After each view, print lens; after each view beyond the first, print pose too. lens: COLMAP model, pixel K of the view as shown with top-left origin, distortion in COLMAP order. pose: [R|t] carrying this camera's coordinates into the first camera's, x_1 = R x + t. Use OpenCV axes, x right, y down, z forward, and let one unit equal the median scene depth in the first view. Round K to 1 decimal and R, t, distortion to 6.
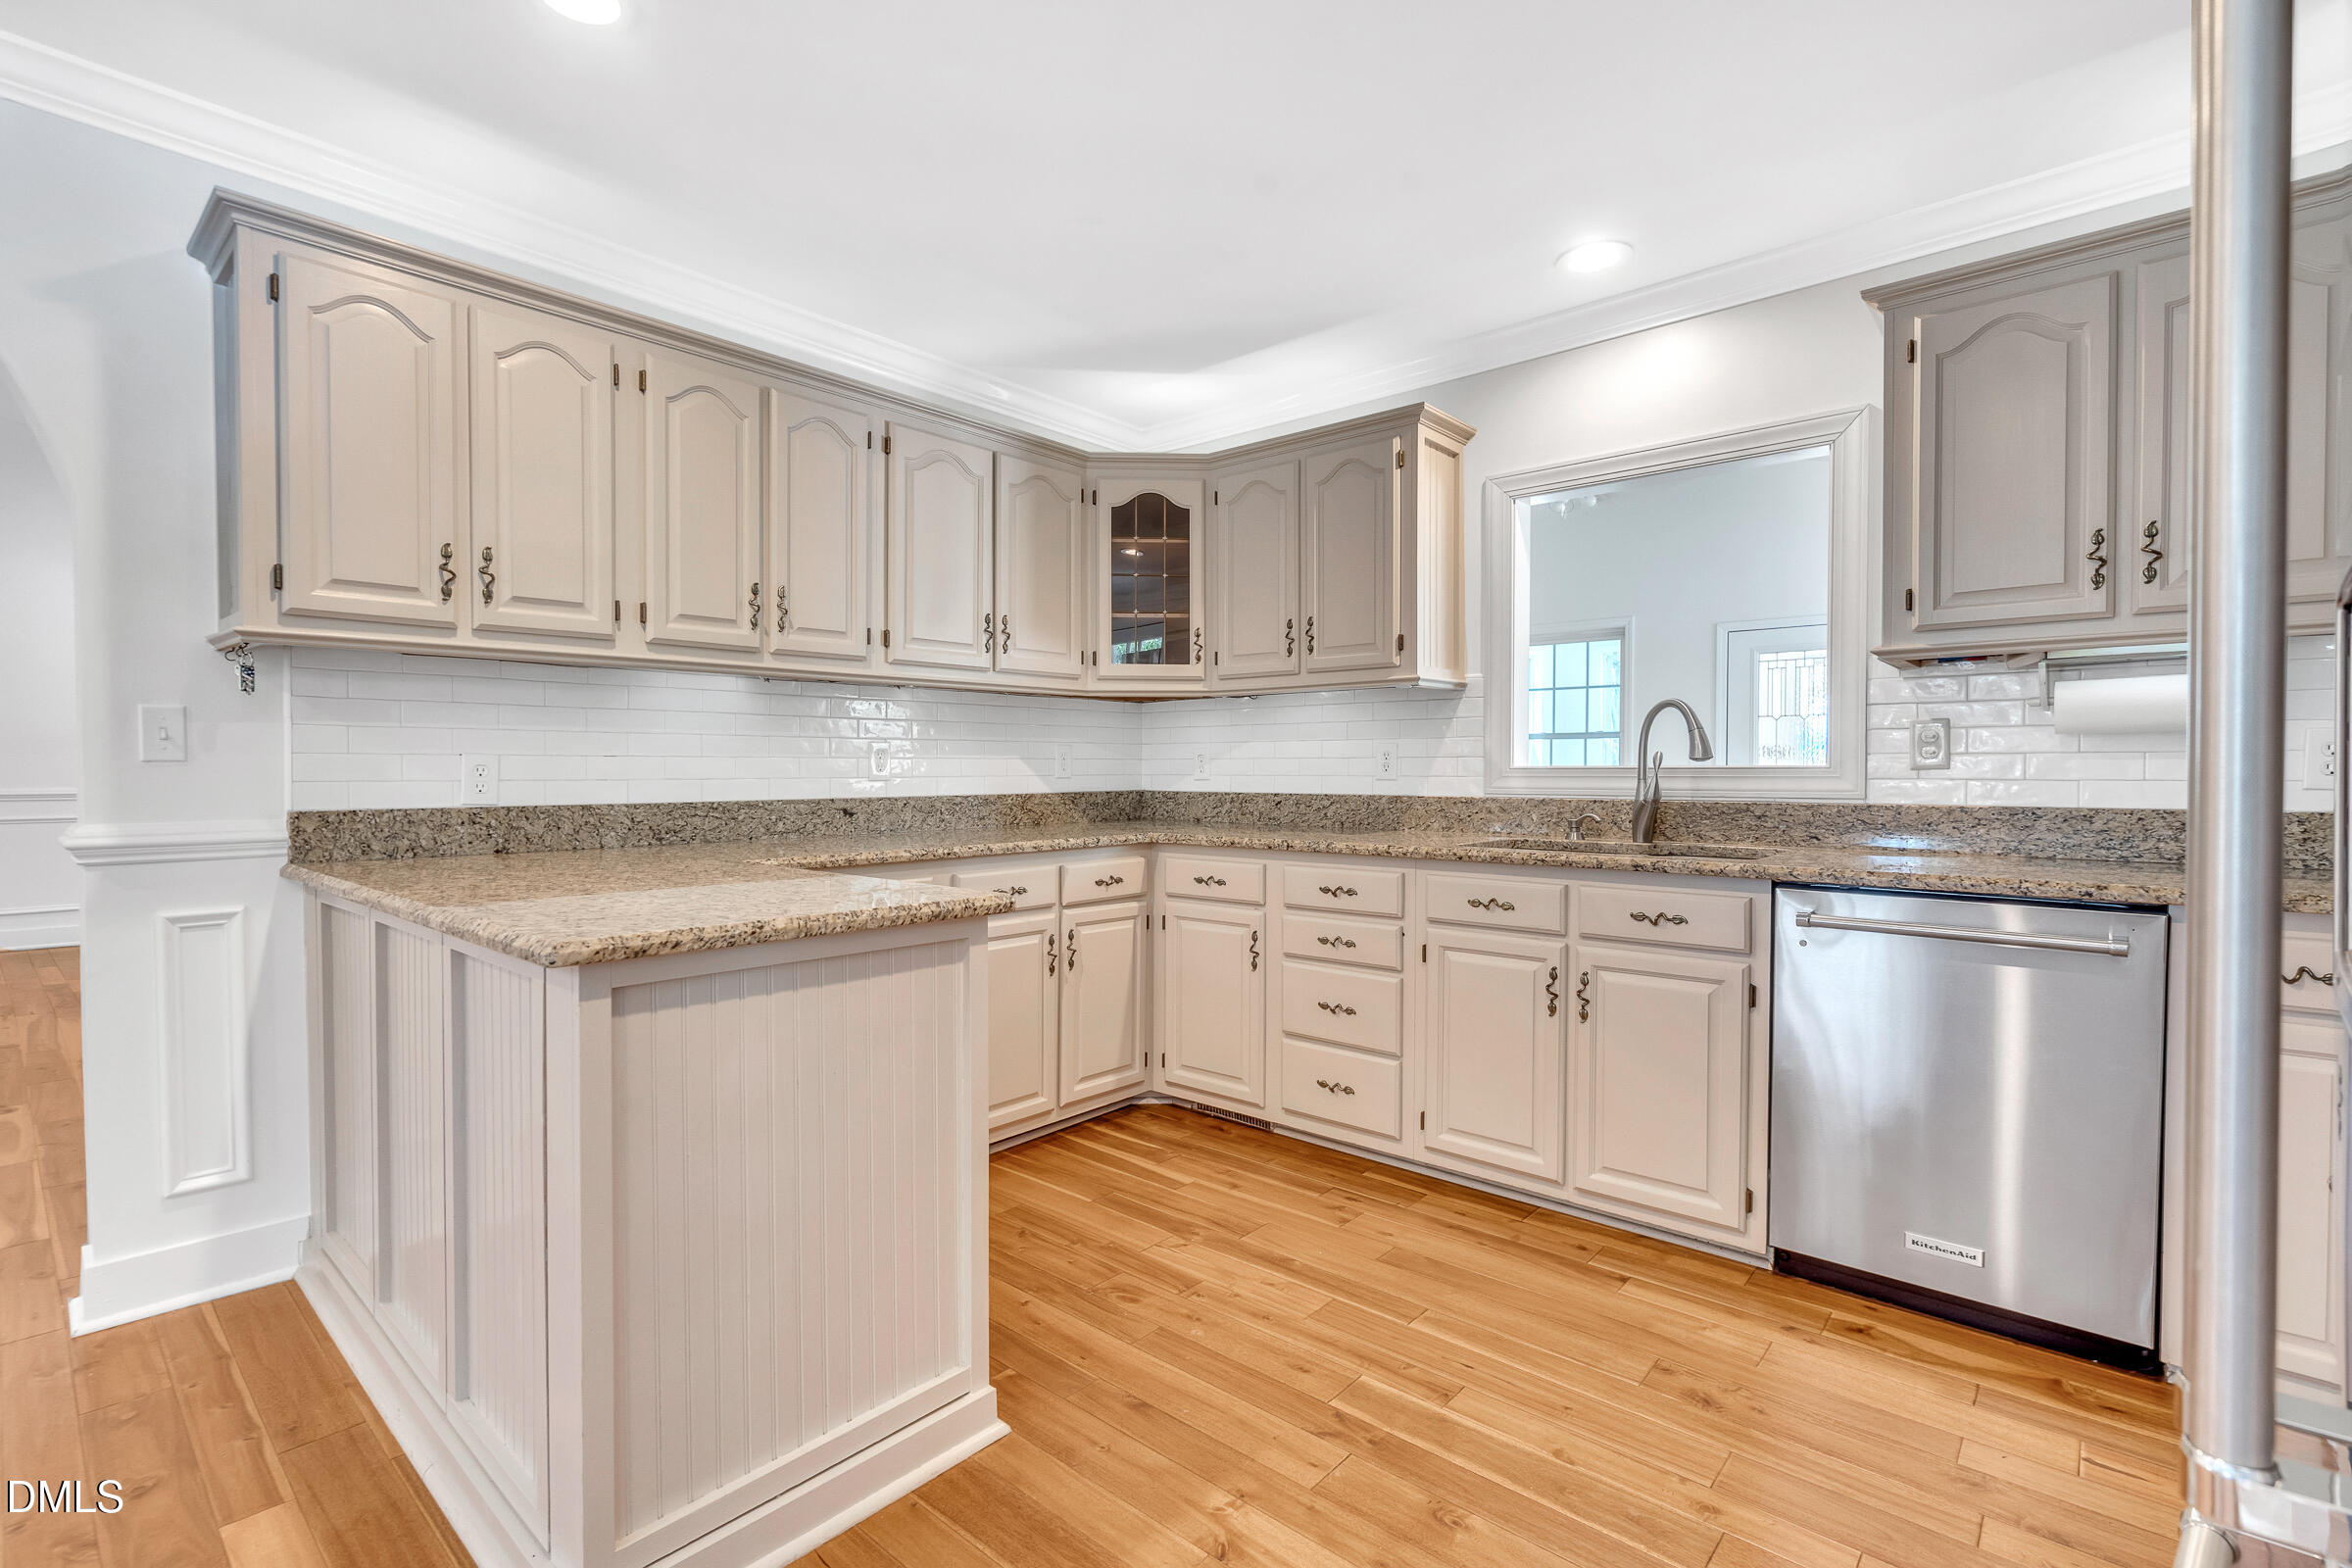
lens RADIAL K [[1085.3, 0, 1150.4], [0, 1085.3, 788.7], [0, 0, 1]] dist [0.000203, 0.011564]
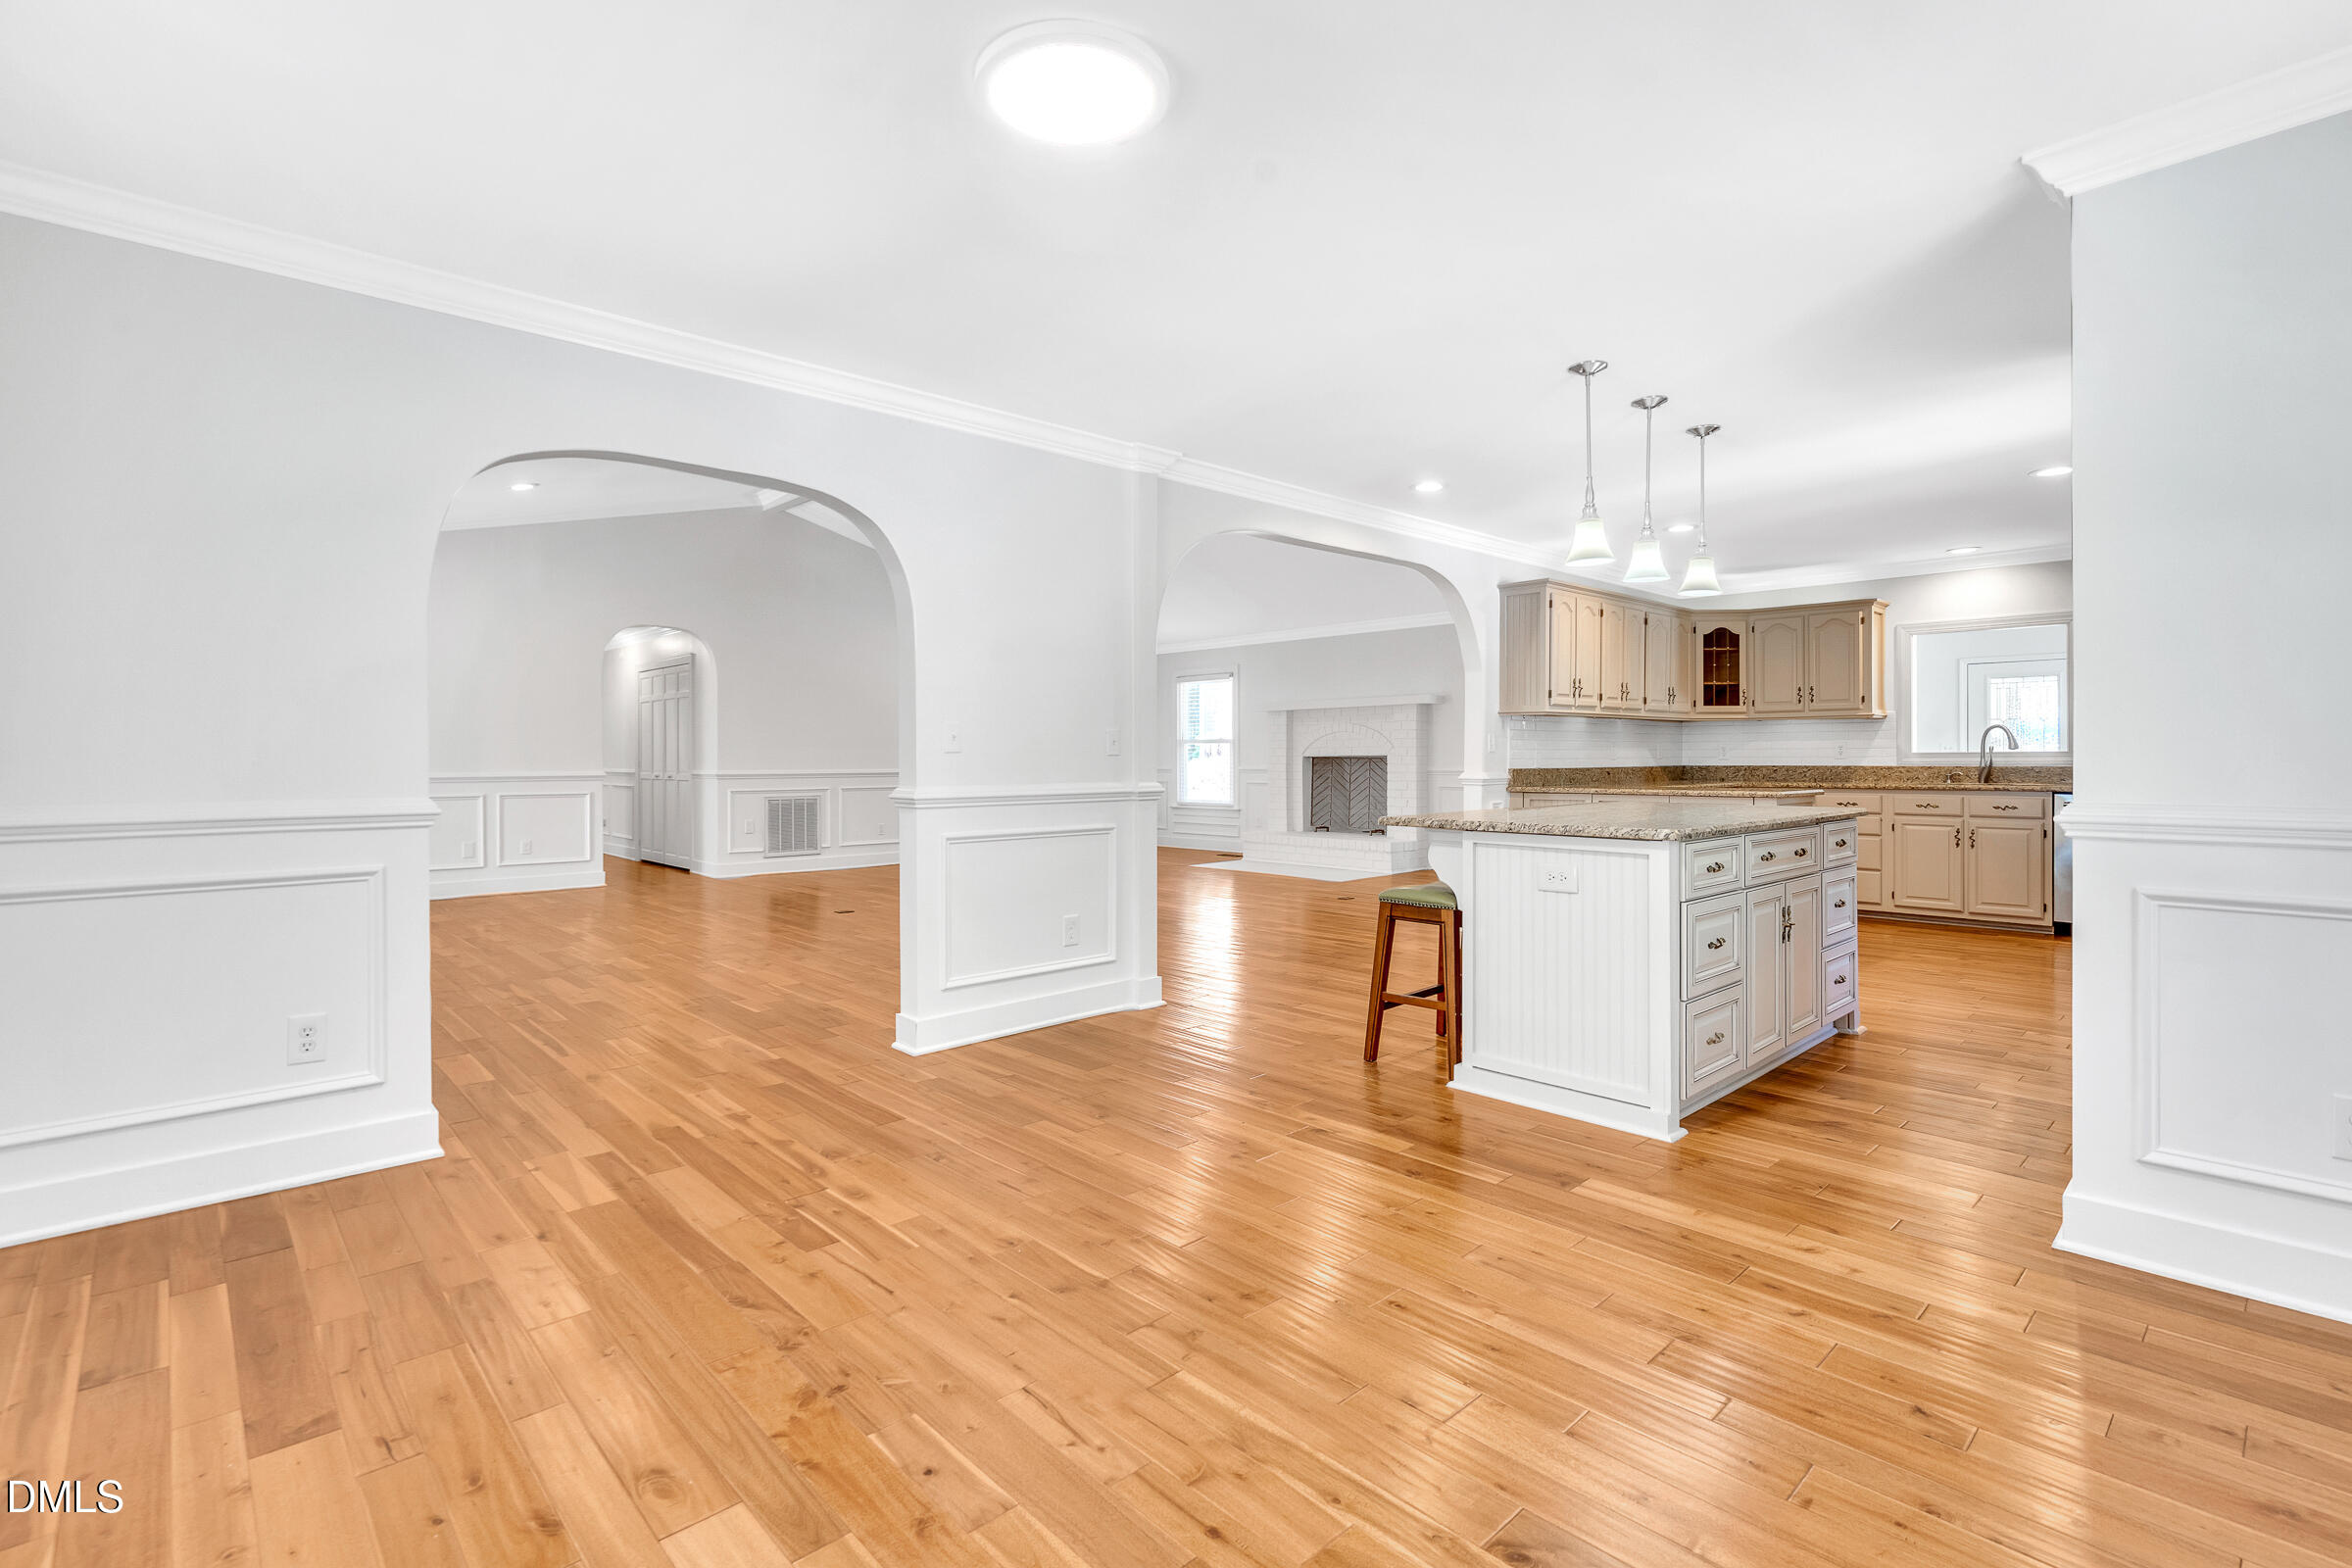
lens RADIAL K [[1083.3, 0, 1146.2], [0, 1083.3, 759.8], [0, 0, 1]] dist [-0.000055, -0.000561]
pose [[0.995290, -0.002794, -0.096902, -1.205384], [0.001122, 0.999850, -0.017309, 0.037653], [0.096936, 0.017119, 0.995143, -1.631409]]
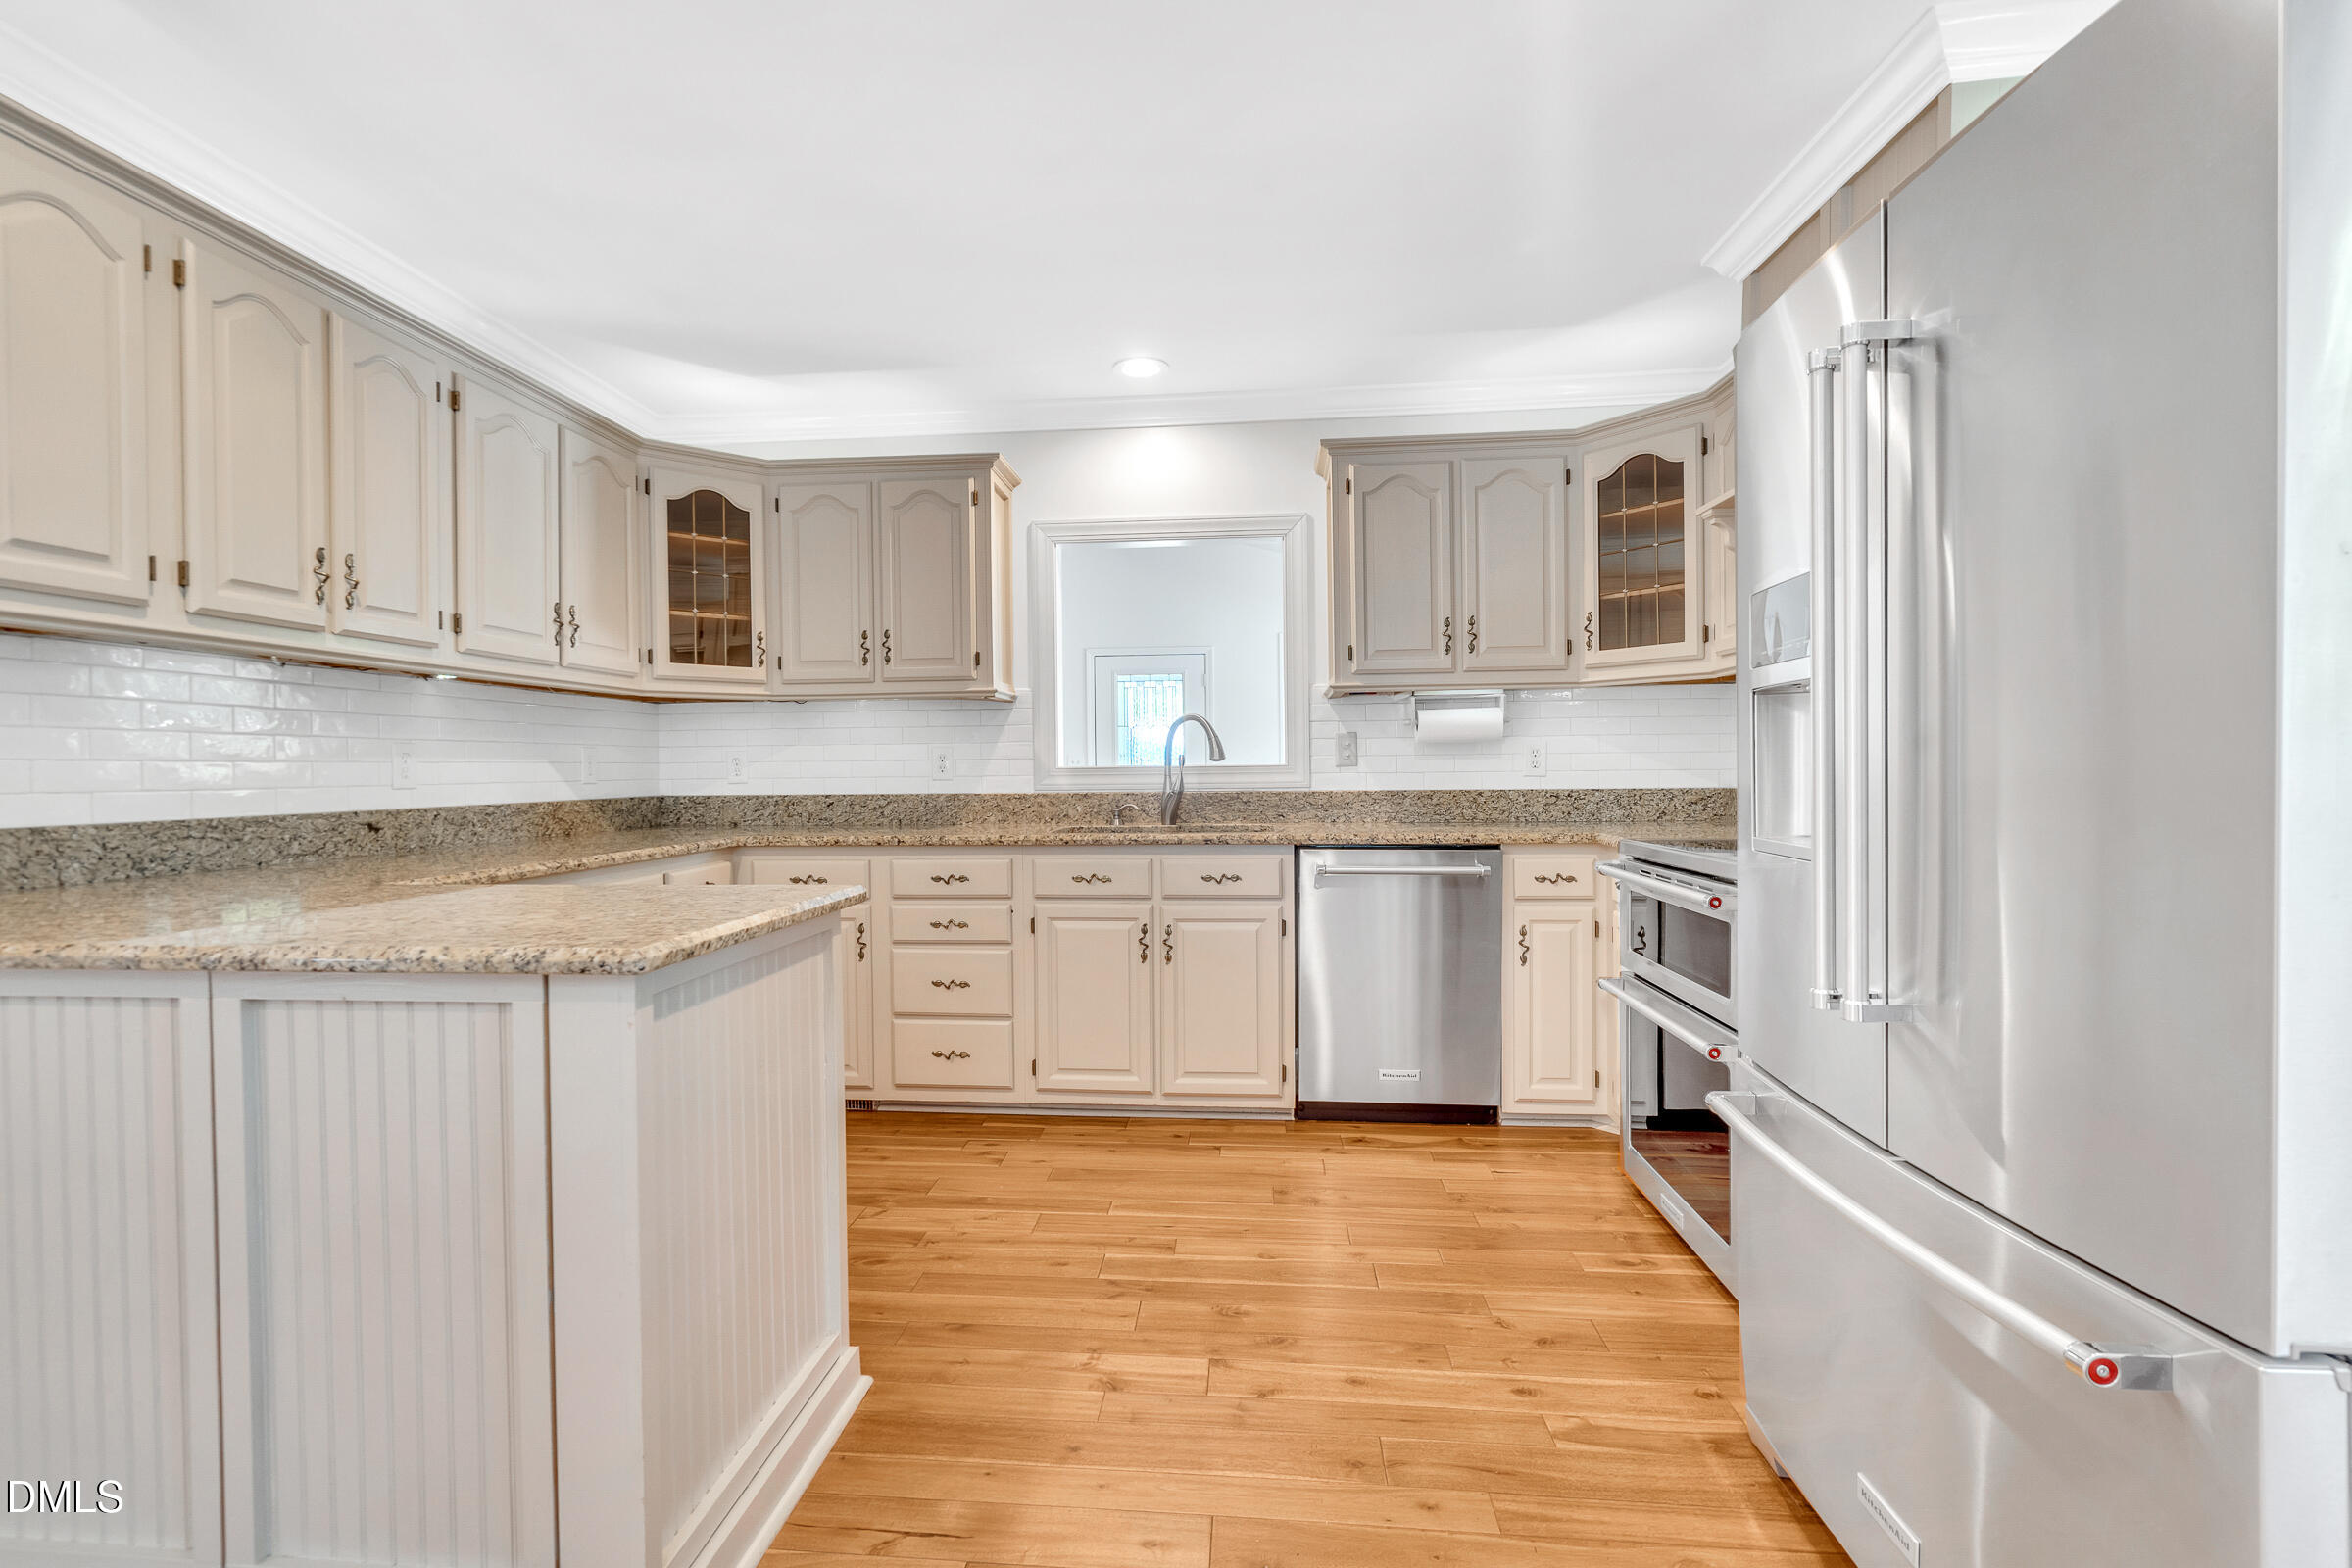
lens RADIAL K [[1085.3, 0, 1150.4], [0, 1085.3, 788.7], [0, 0, 1]] dist [0.000203, 0.011564]
pose [[0.805685, -0.018431, 0.592057, -0.338529], [0.020890, 0.999778, 0.002695, 0.002612], [-0.591976, 0.010197, 0.805891, -0.027171]]
